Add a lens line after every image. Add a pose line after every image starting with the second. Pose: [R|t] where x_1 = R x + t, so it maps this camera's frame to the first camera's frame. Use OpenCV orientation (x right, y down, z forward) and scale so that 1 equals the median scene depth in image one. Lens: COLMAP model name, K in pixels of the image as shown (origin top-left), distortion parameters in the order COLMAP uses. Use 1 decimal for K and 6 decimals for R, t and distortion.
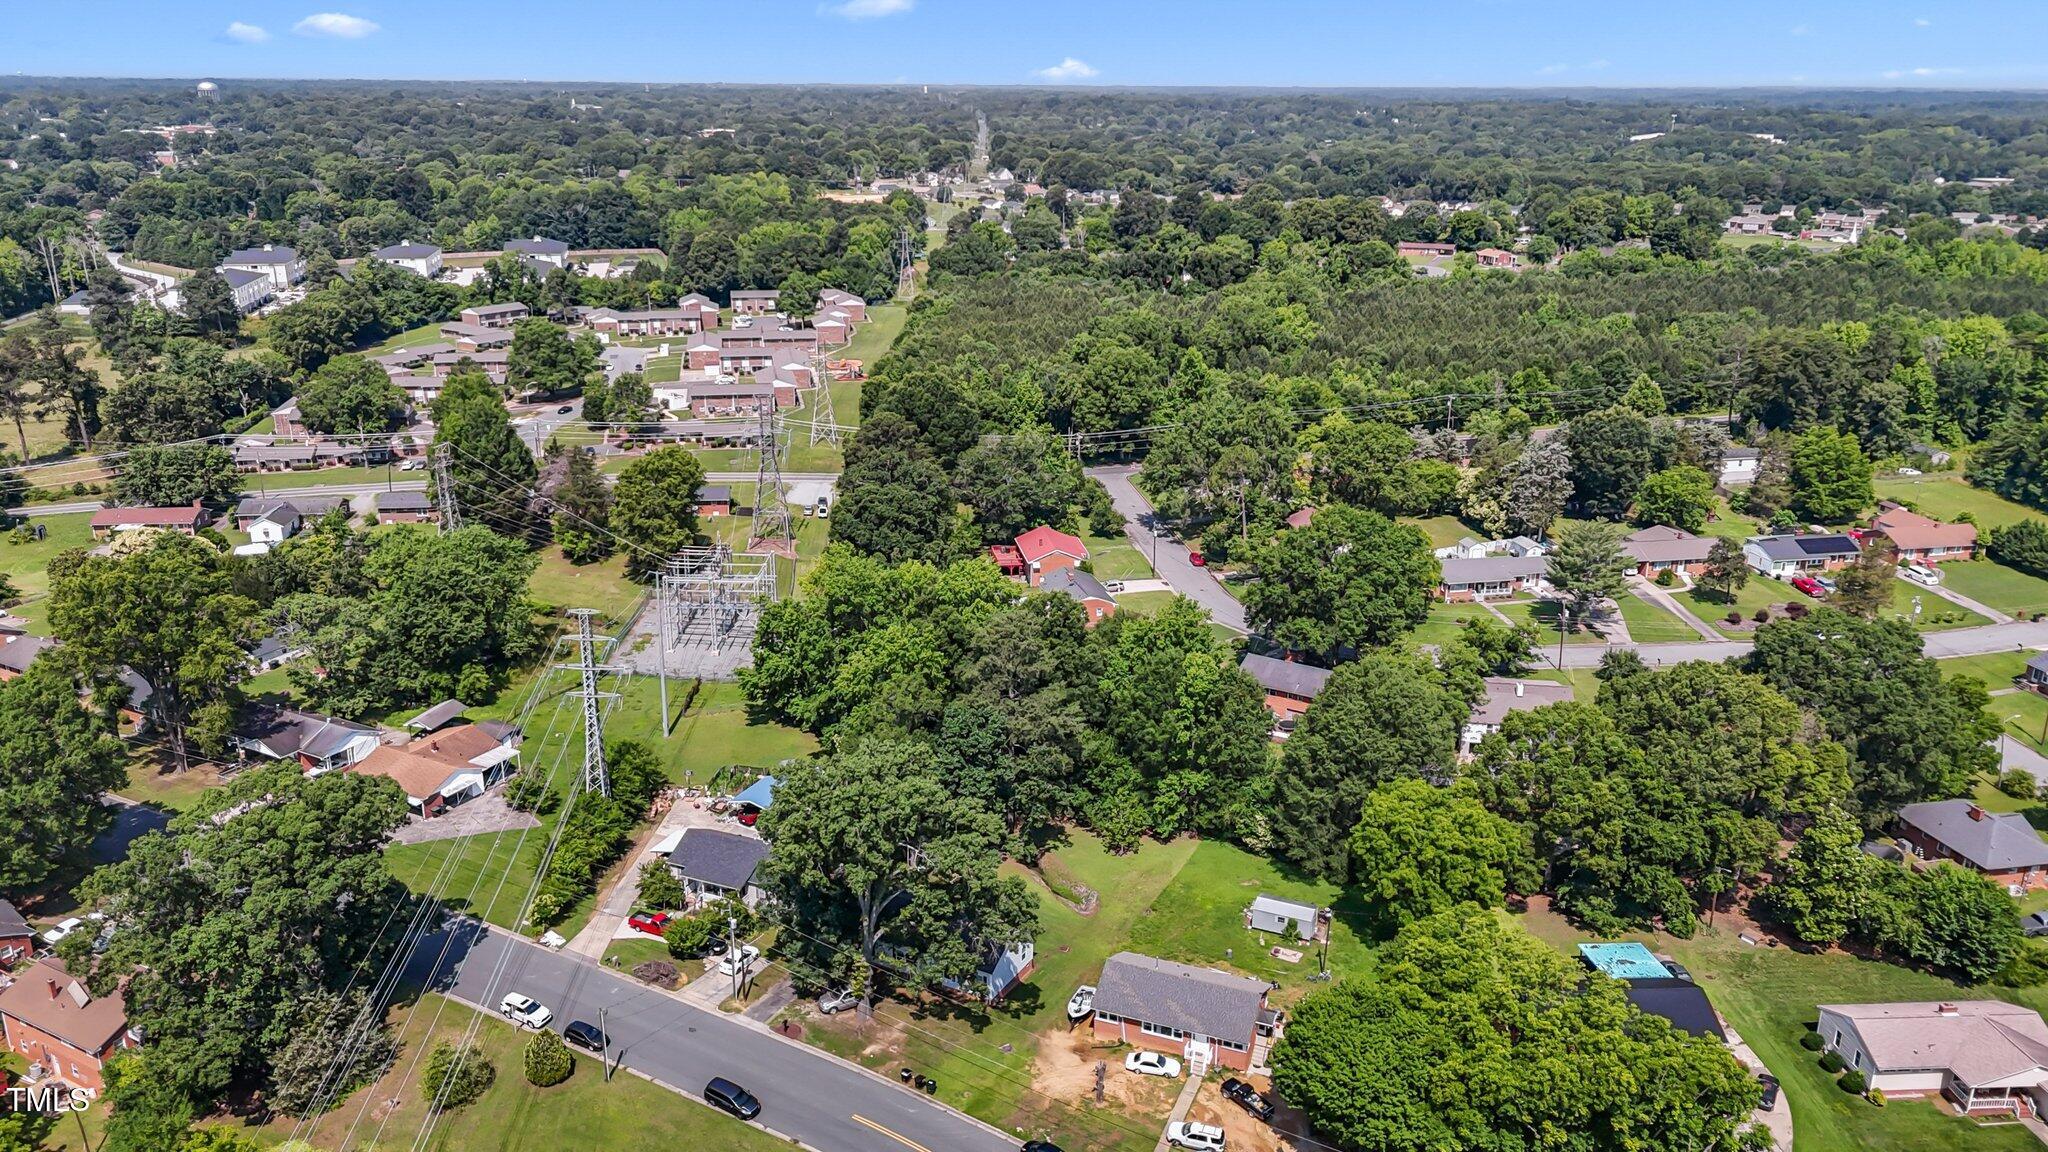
lens RADIAL K [[1484.4, 0, 1001.8], [0, 1484.4, 571.1], [0, 0, 1]] dist [0.091085, -0.106352]
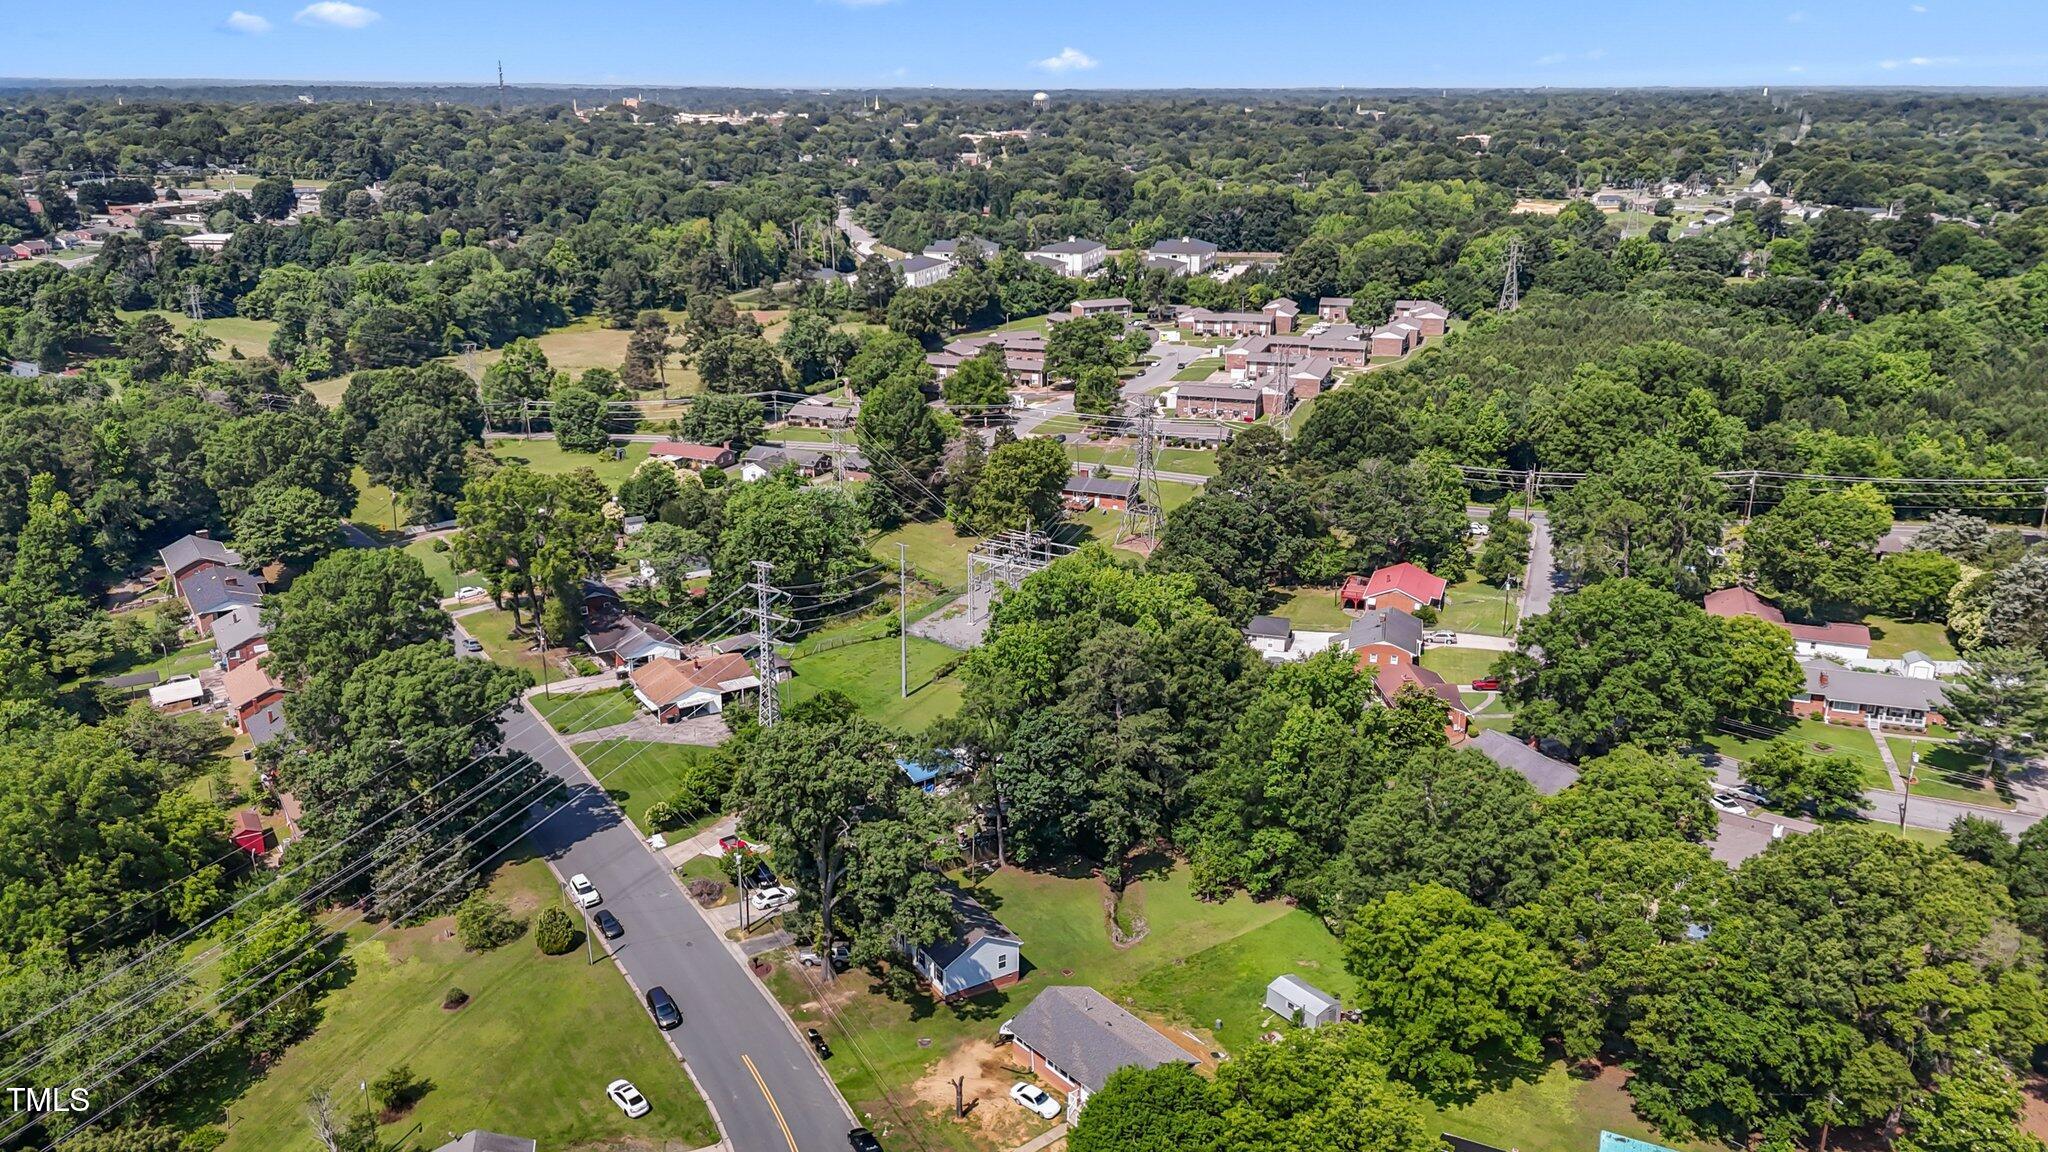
lens RADIAL K [[1484.4, 0, 1001.8], [0, 1484.4, 571.1], [0, 0, 1]] dist [0.091085, -0.106352]
pose [[0.879640, 0.145546, -0.452824, 0.186260], [-0.147120, 0.988602, 0.031963, -0.014476], [0.452314, 0.038503, 0.891027, 0.044851]]
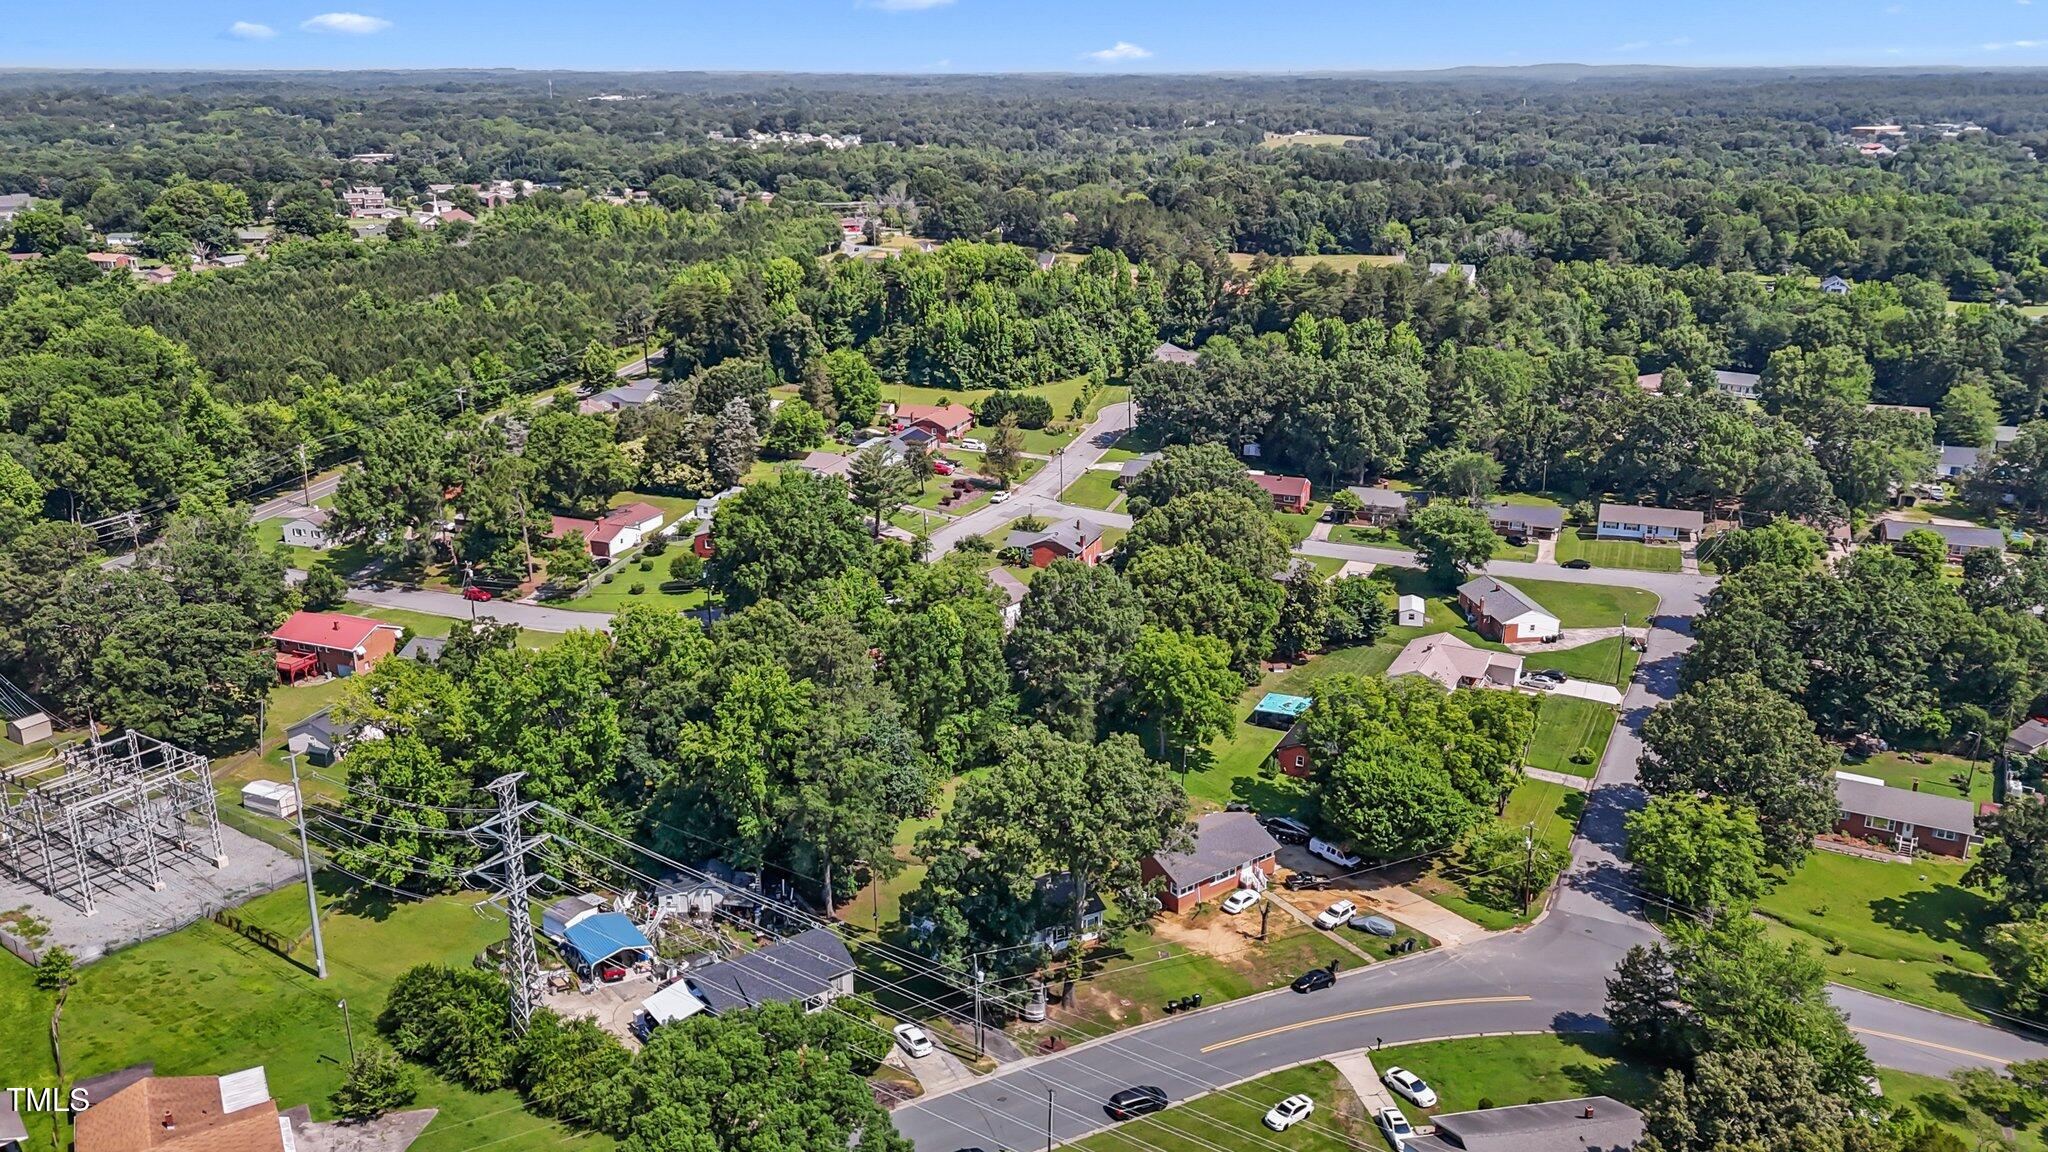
lens RADIAL K [[1484.4, 0, 1001.8], [0, 1484.4, 571.1], [0, 0, 1]] dist [0.091085, -0.106352]
pose [[0.540067, -0.275784, 0.795154, -0.352141], [0.265903, 0.952307, 0.149689, -0.061728], [-0.798513, 0.130591, 0.587642, 0.164120]]
